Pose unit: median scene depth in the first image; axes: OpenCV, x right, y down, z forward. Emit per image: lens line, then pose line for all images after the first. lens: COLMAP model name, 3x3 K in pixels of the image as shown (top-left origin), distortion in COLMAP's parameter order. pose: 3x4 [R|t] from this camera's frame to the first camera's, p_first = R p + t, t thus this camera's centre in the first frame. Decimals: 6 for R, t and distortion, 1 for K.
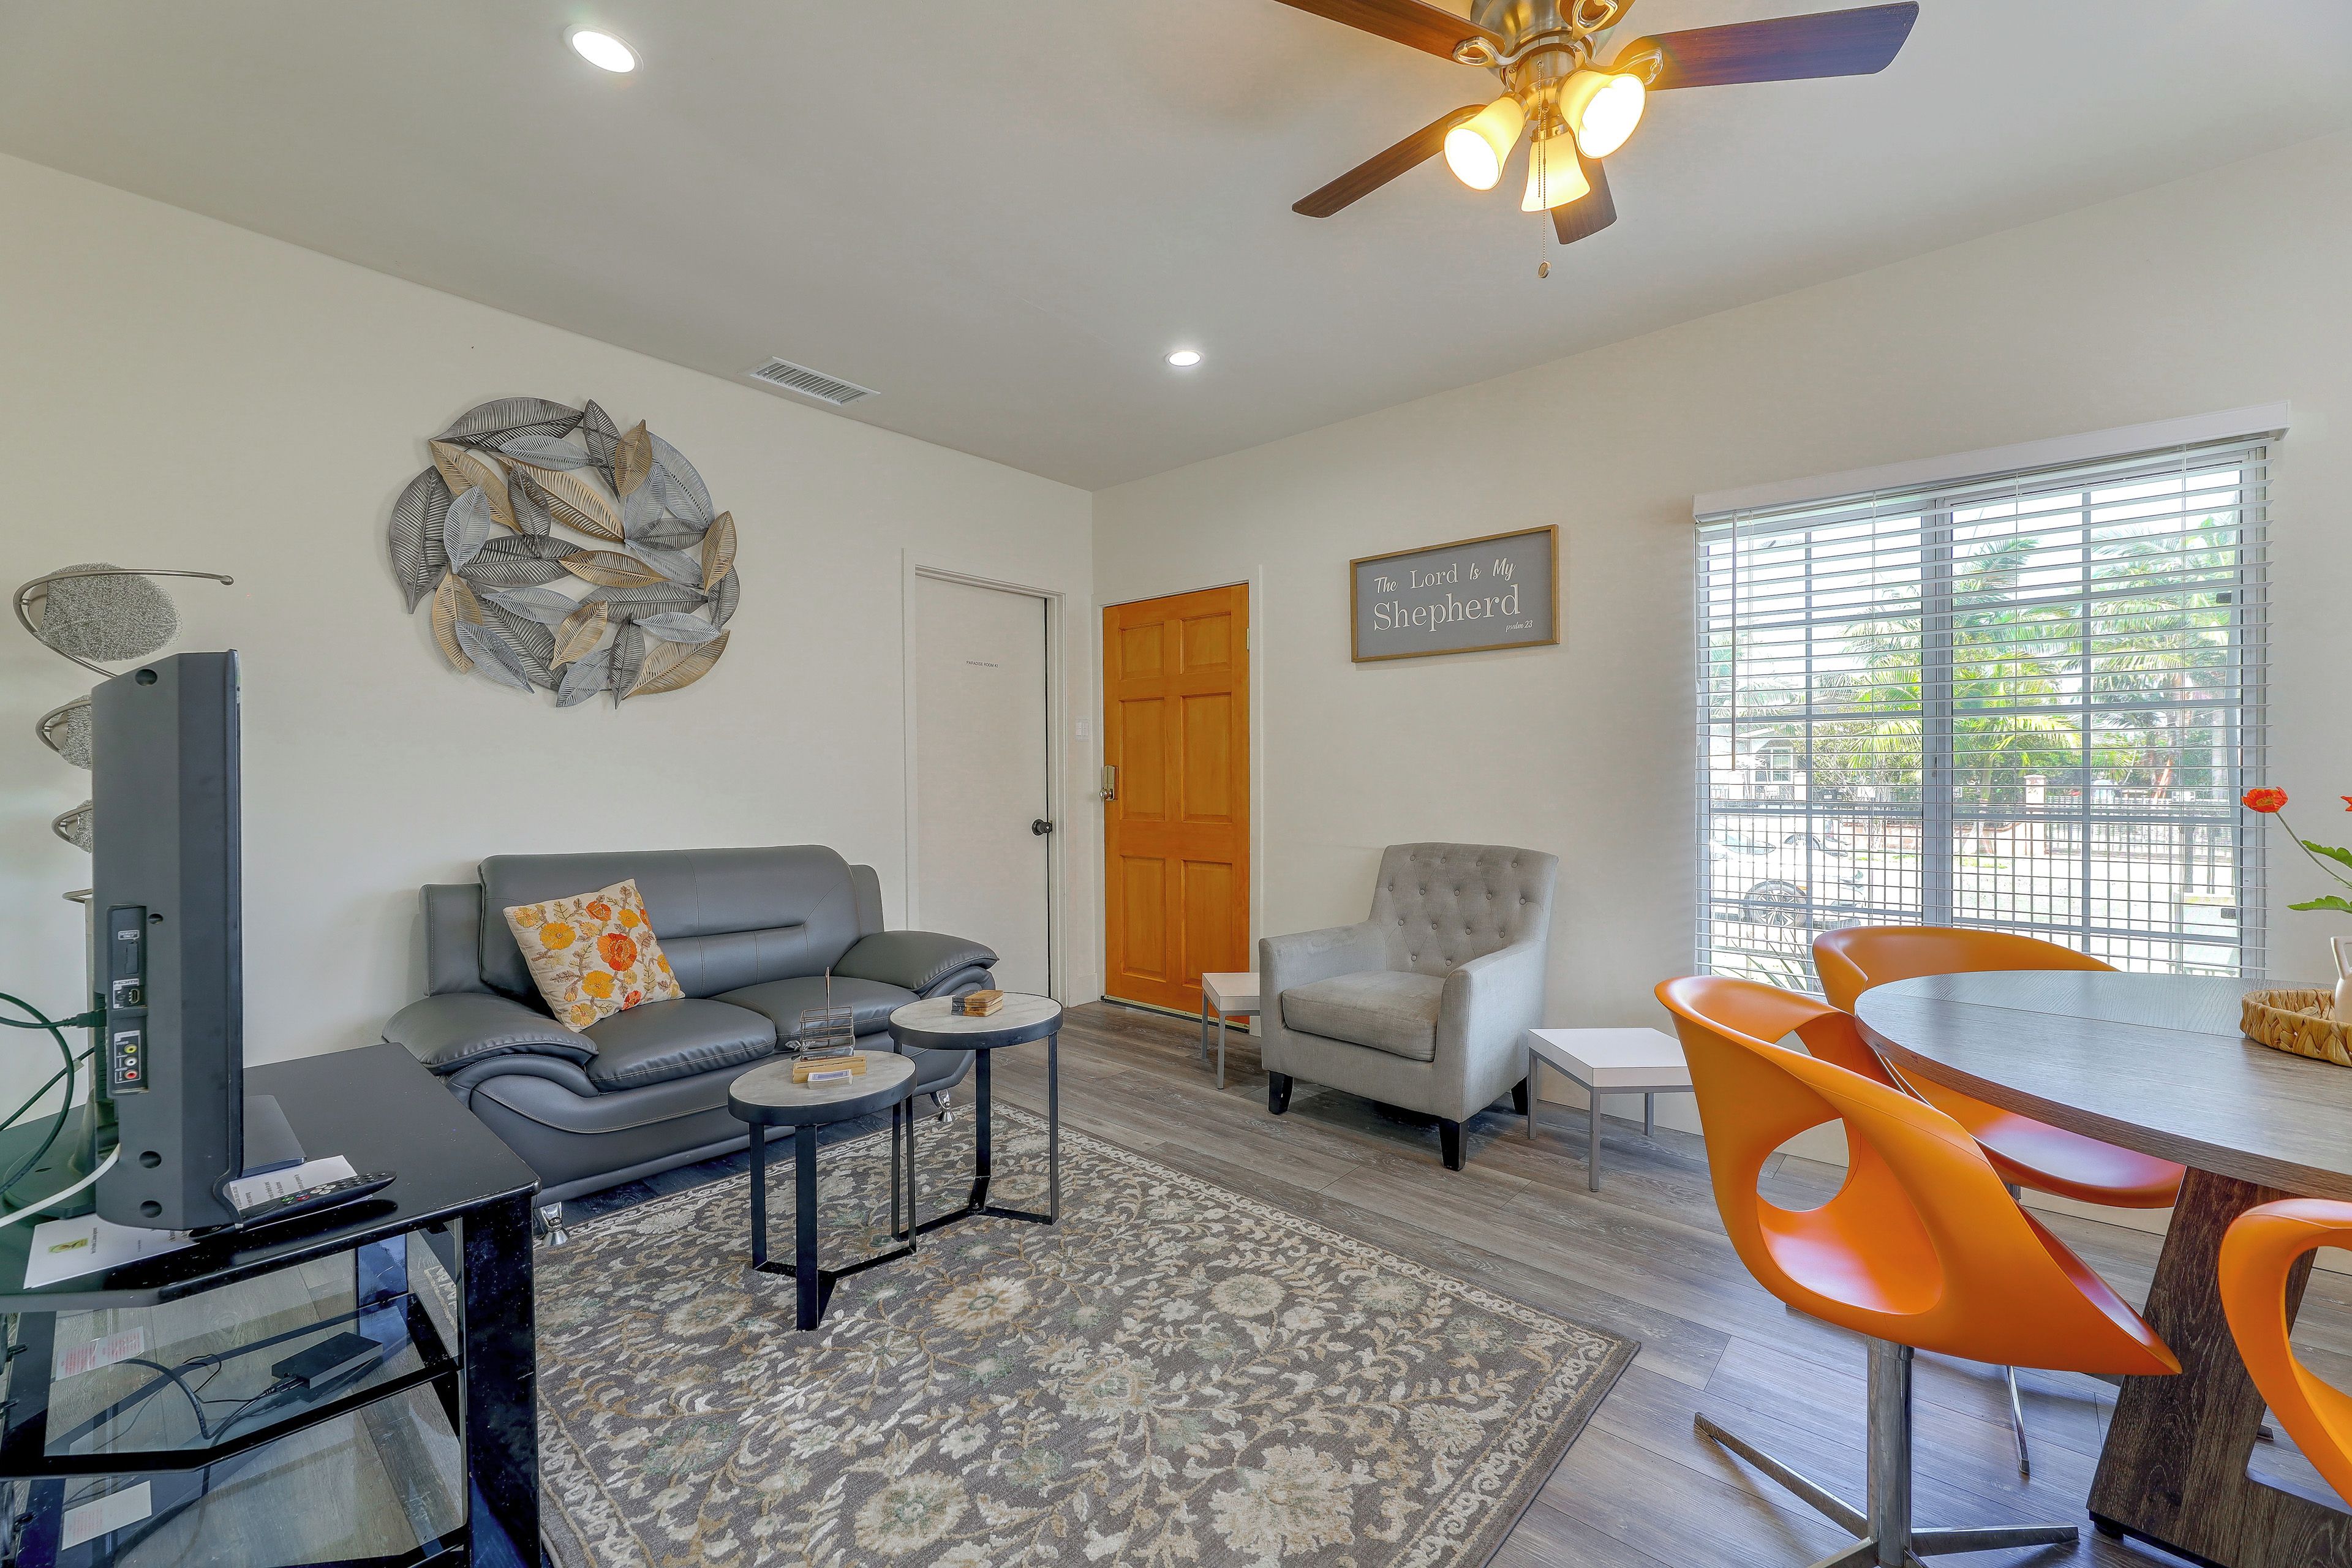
lens RADIAL K [[961.0, 0, 1217.3], [0, 961.0, 777.8], [0, 0, 1]] dist [0.001928, -0.000362]
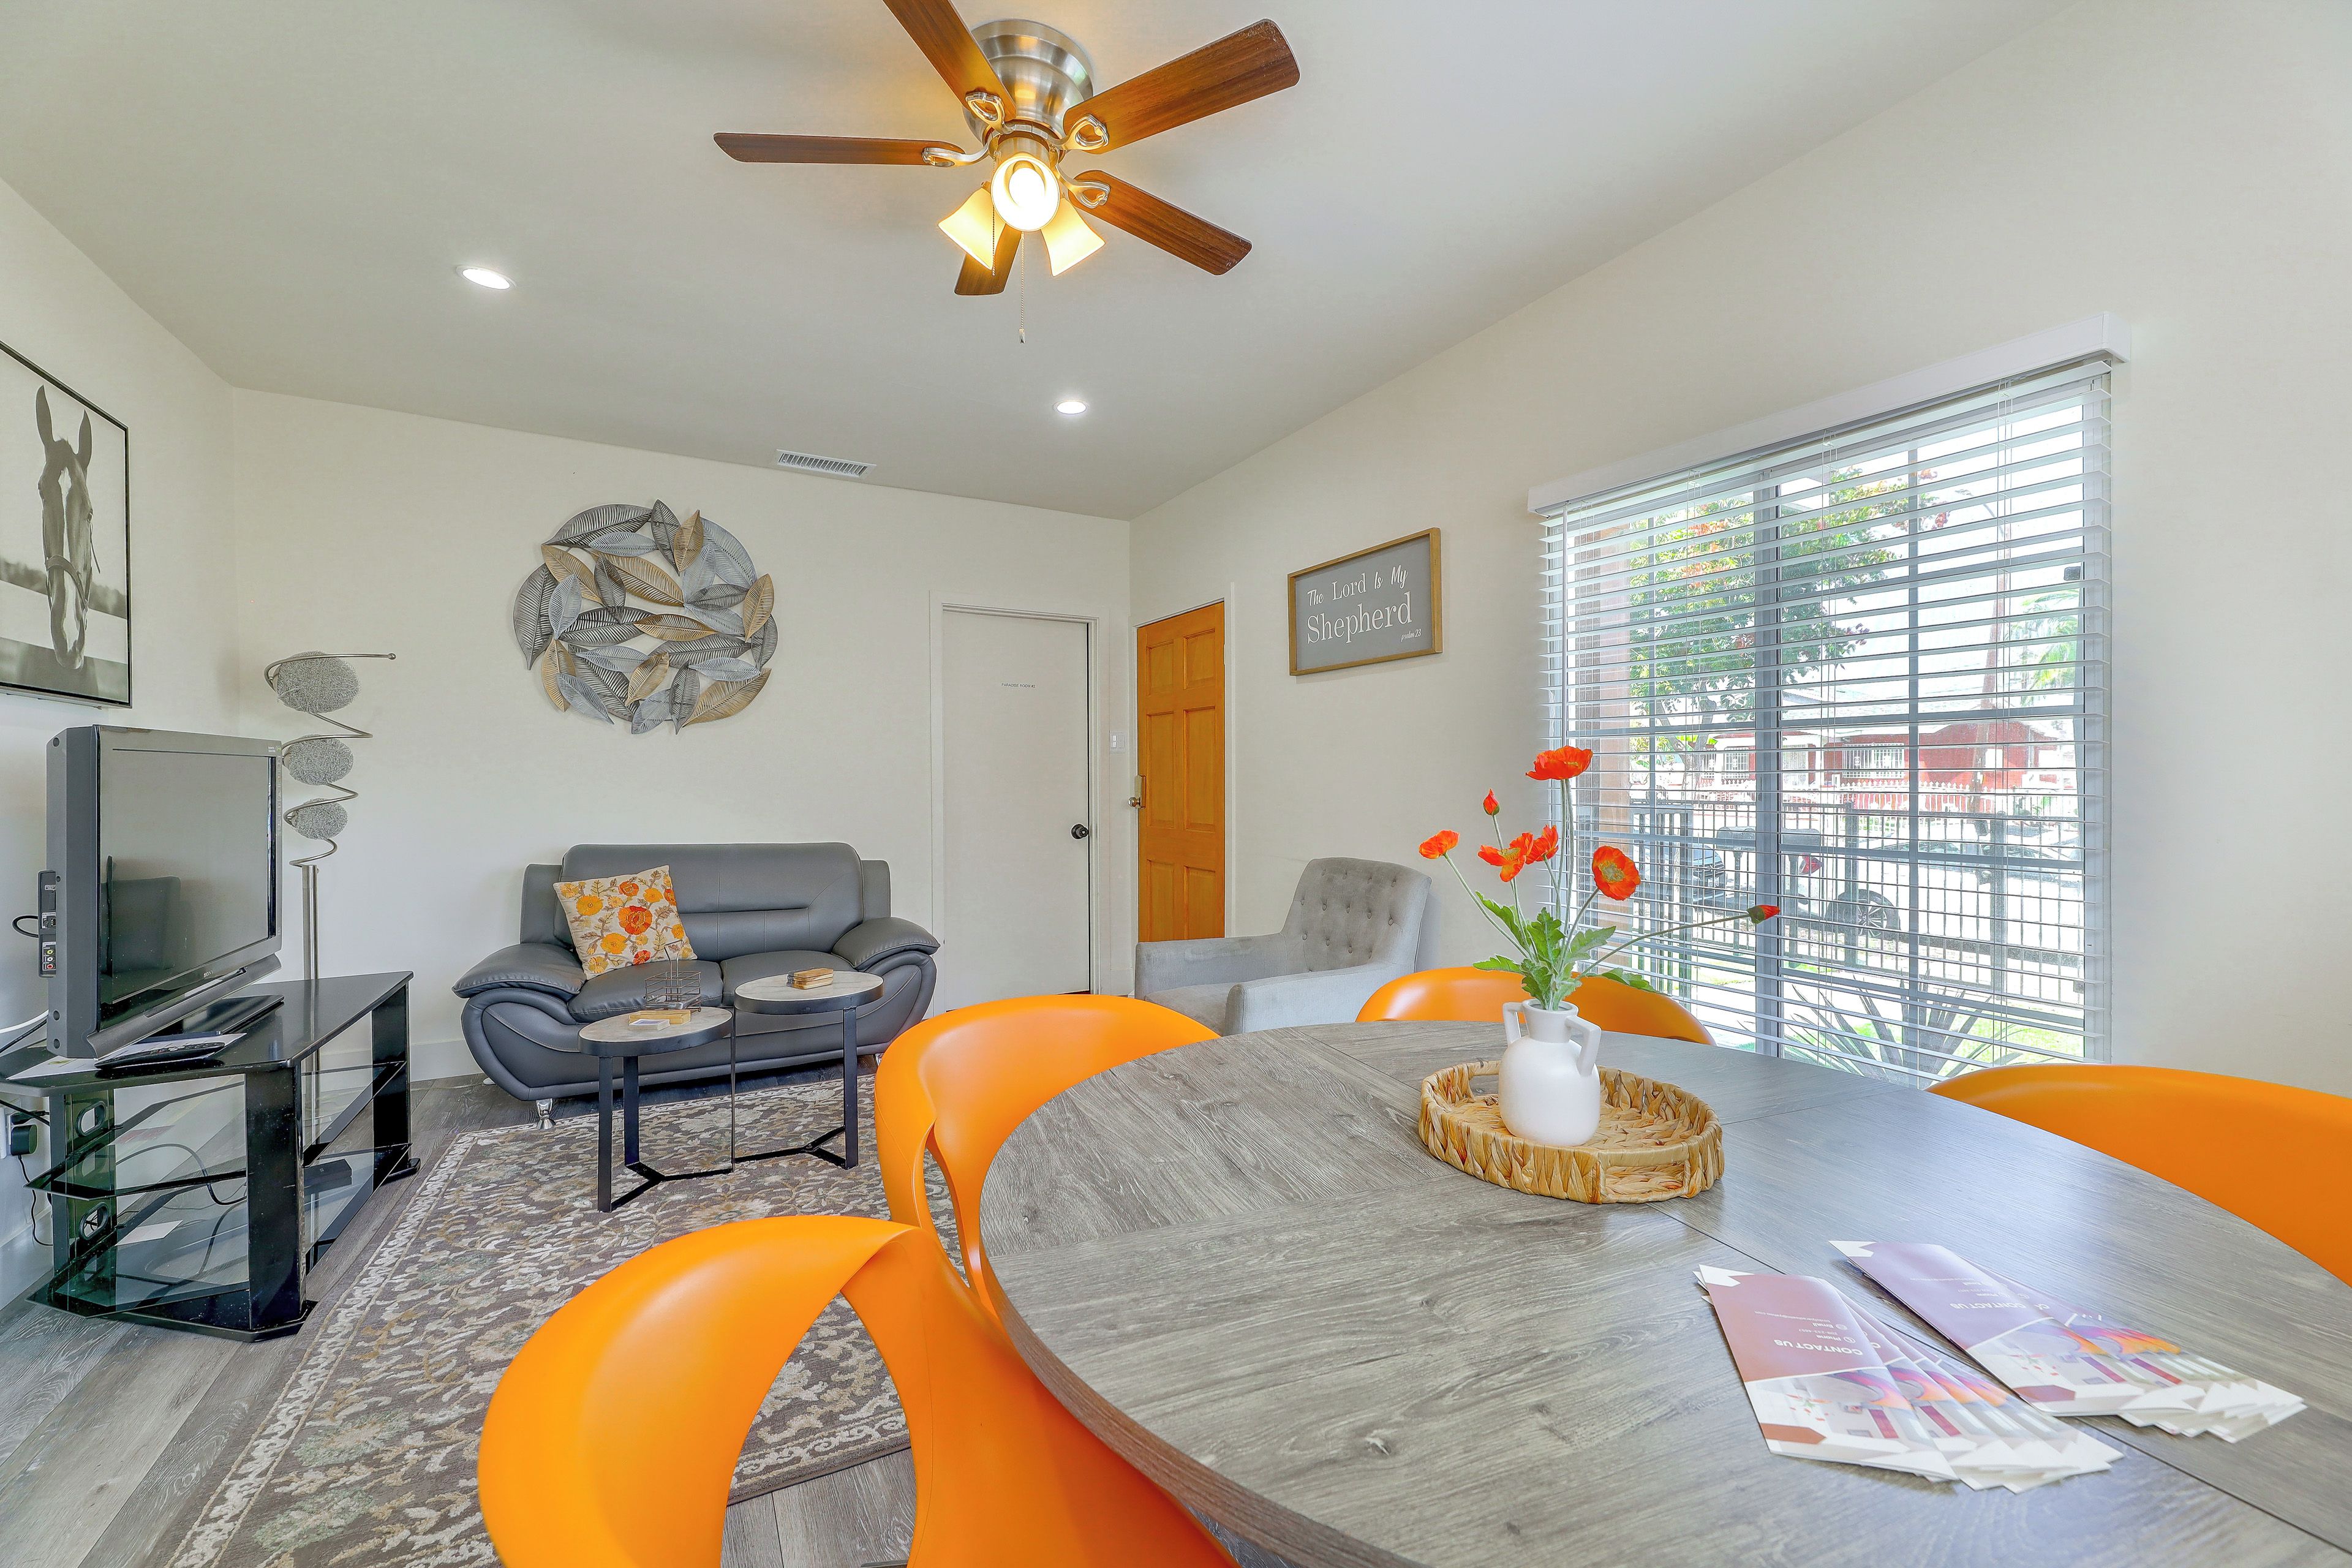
lens RADIAL K [[961.0, 0, 1197.2], [0, 961.0, 779.5], [0, 0, 1]] dist [0.001928, -0.000362]
pose [[0.935224, 0.004701, -0.354026, 0.519534], [-0.004576, 0.999989, 0.001190, -0.016176], [0.354027, 0.000508, 0.935235, 0.033348]]
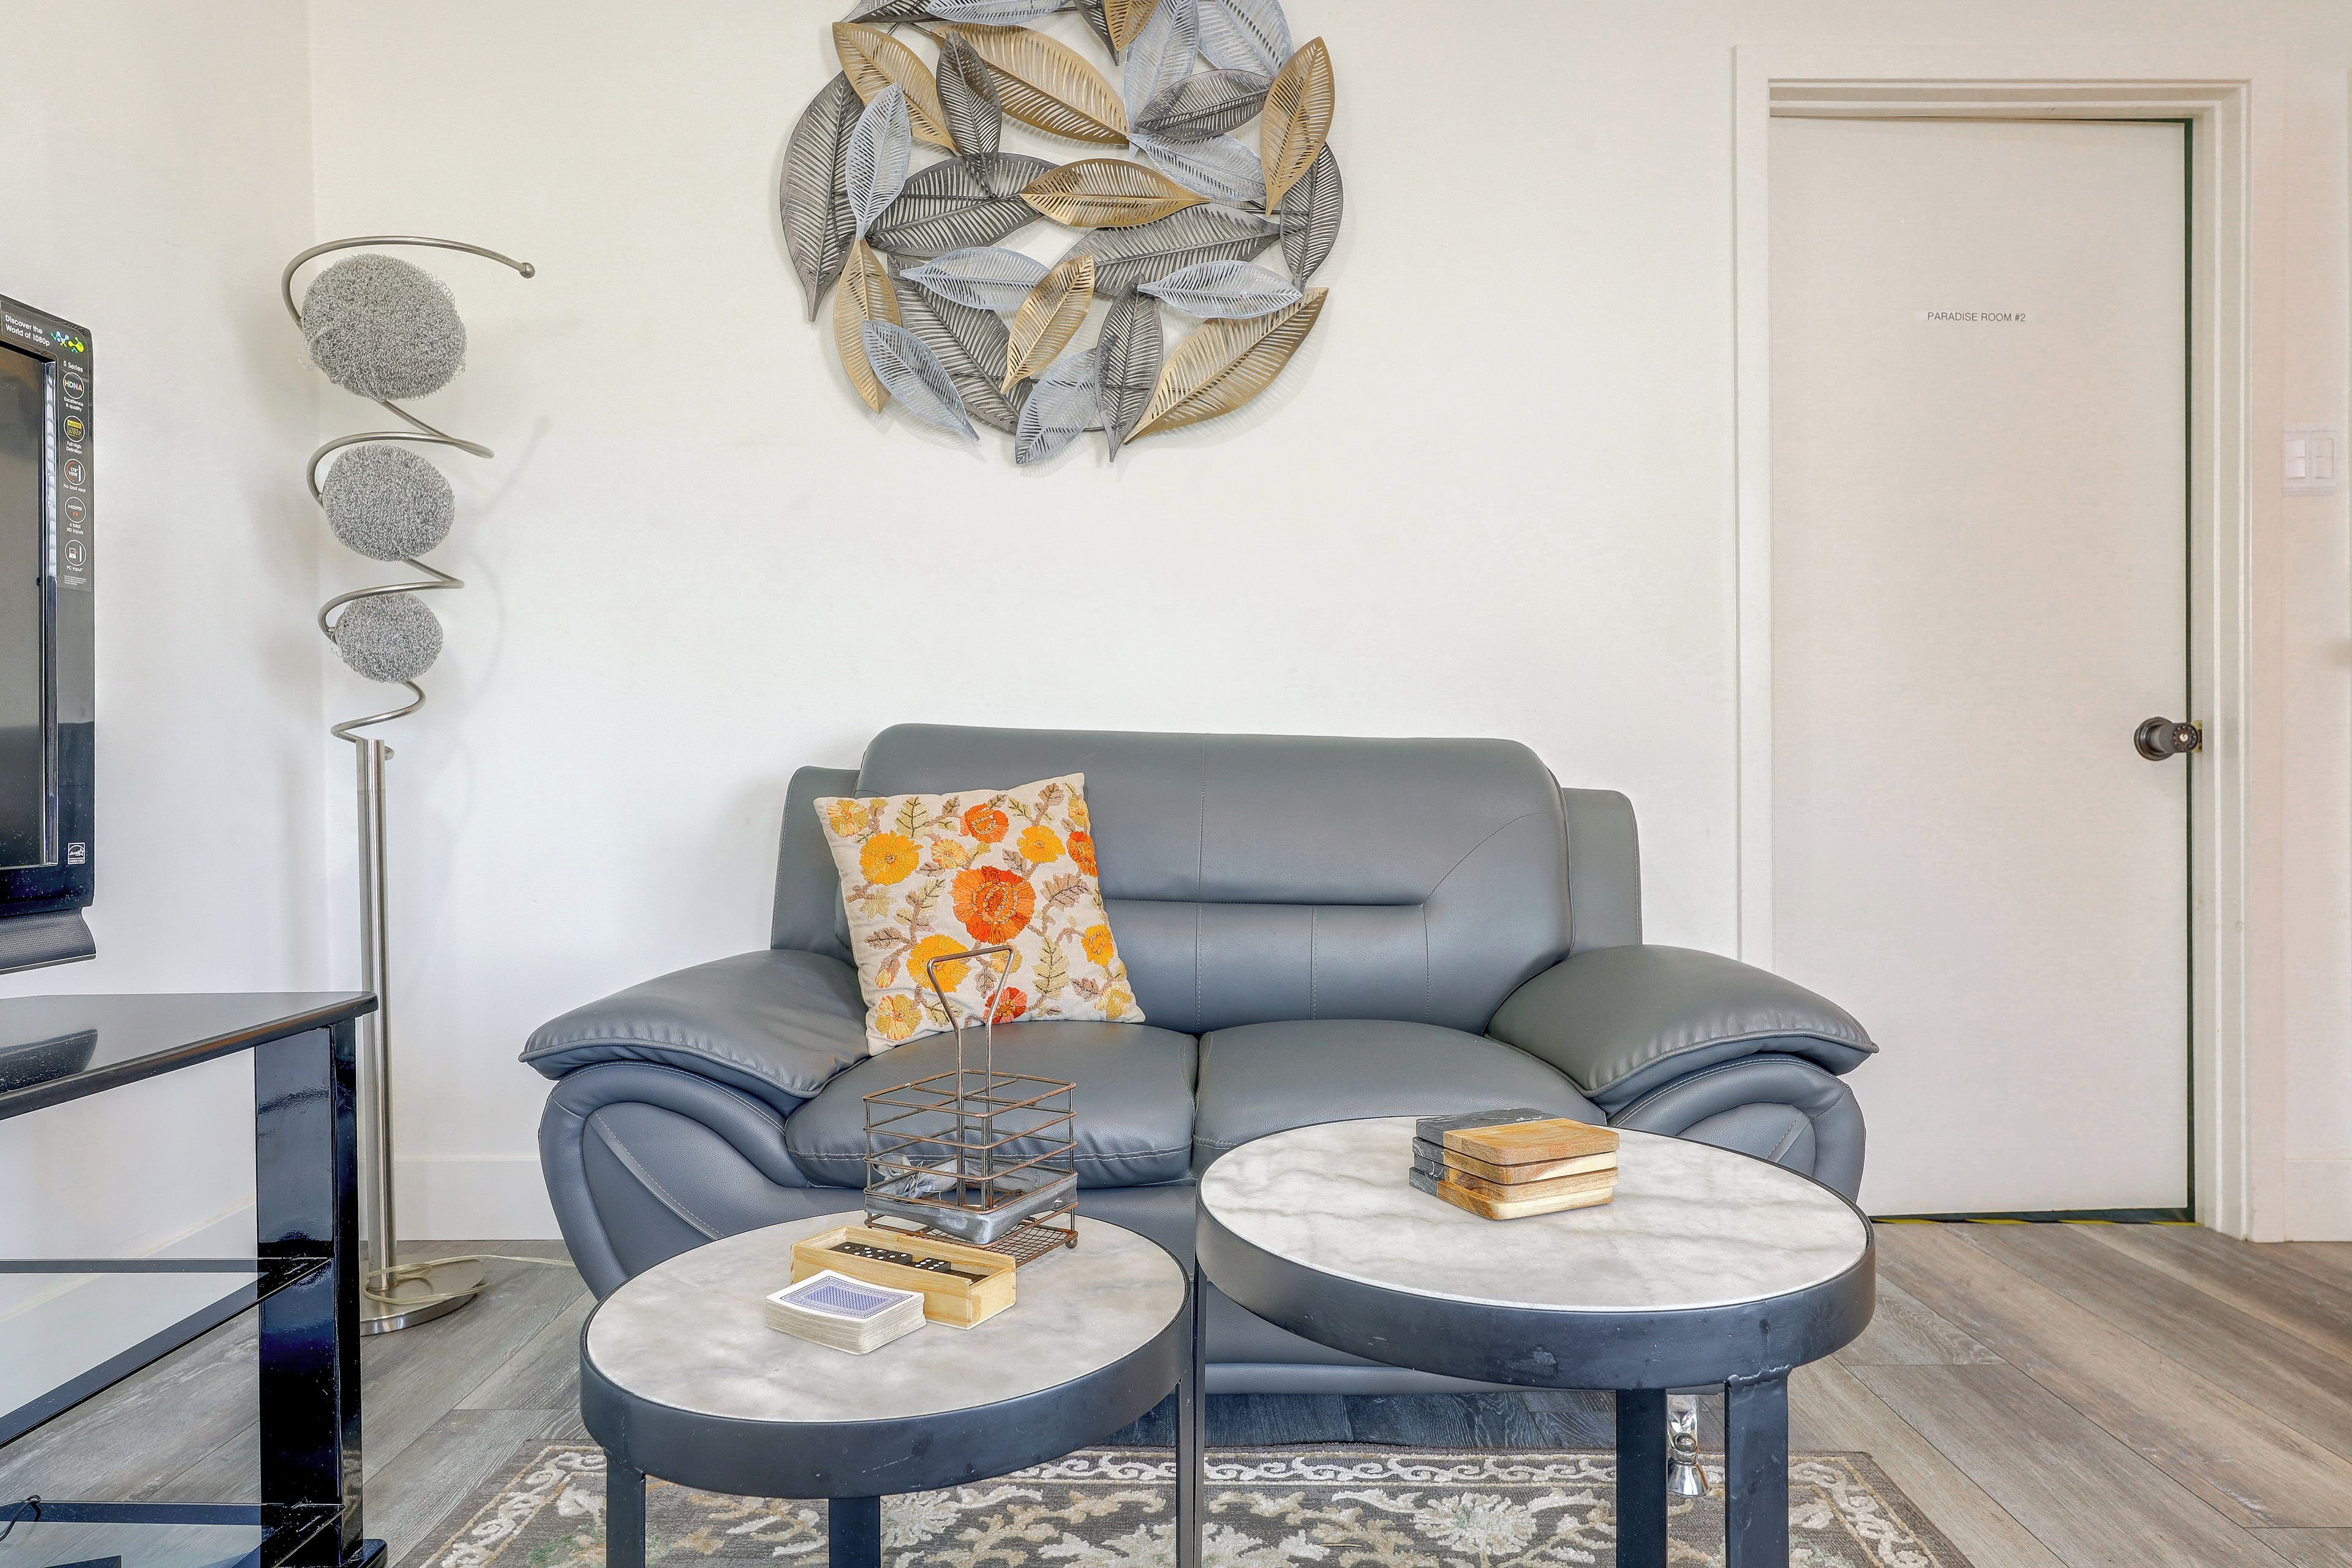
lens RADIAL K [[1408.5, 0, 1175.3], [0, 1408.5, 797.0], [0, 0, 1]] dist [0.002444, 0.001510]
pose [[0.637089, 0.007553, -0.770753, -0.010320], [-0.001959, 0.999965, 0.008180, 0.109819], [0.770787, -0.003702, 0.637082, 0.563002]]
